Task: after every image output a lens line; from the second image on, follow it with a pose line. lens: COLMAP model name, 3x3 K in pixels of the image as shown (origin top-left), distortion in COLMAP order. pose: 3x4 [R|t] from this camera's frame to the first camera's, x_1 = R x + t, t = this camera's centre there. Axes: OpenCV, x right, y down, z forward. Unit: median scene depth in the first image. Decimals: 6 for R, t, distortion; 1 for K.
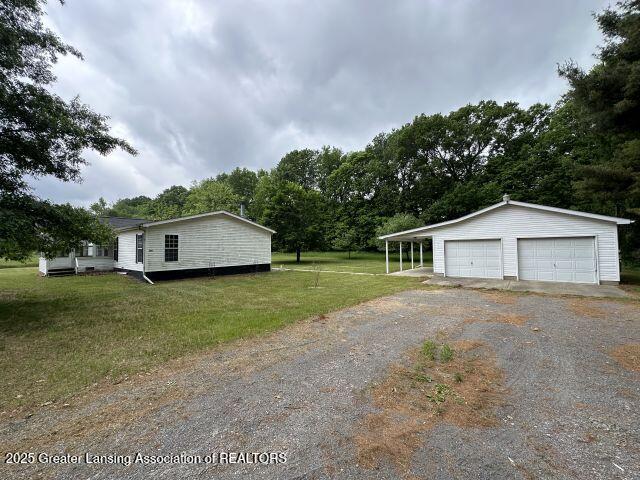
lens RADIAL K [[255.5, 0, 320.0], [0, 255.5, 240.0], [0, 0, 1]] dist [-0.001443, 0.000220]
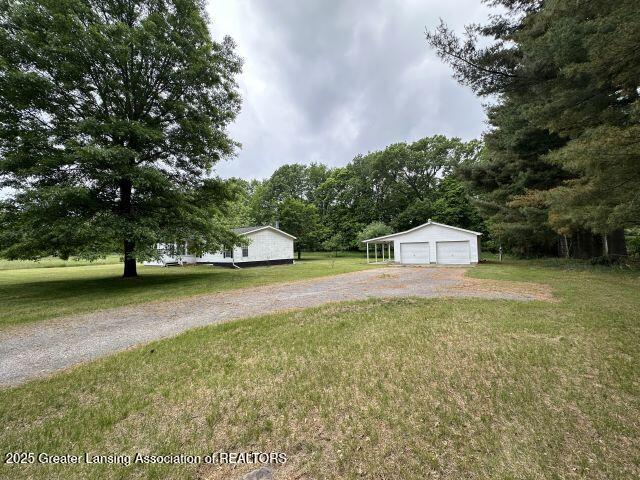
lens RADIAL K [[255.5, 0, 320.0], [0, 255.5, 240.0], [0, 0, 1]] dist [-0.001443, 0.000220]
pose [[0.995957, -0.006495, 0.089593, -0.073846], [0.006908, 0.999967, -0.004308, -0.005396], [-0.089562, 0.004910, 0.995969, -0.239497]]
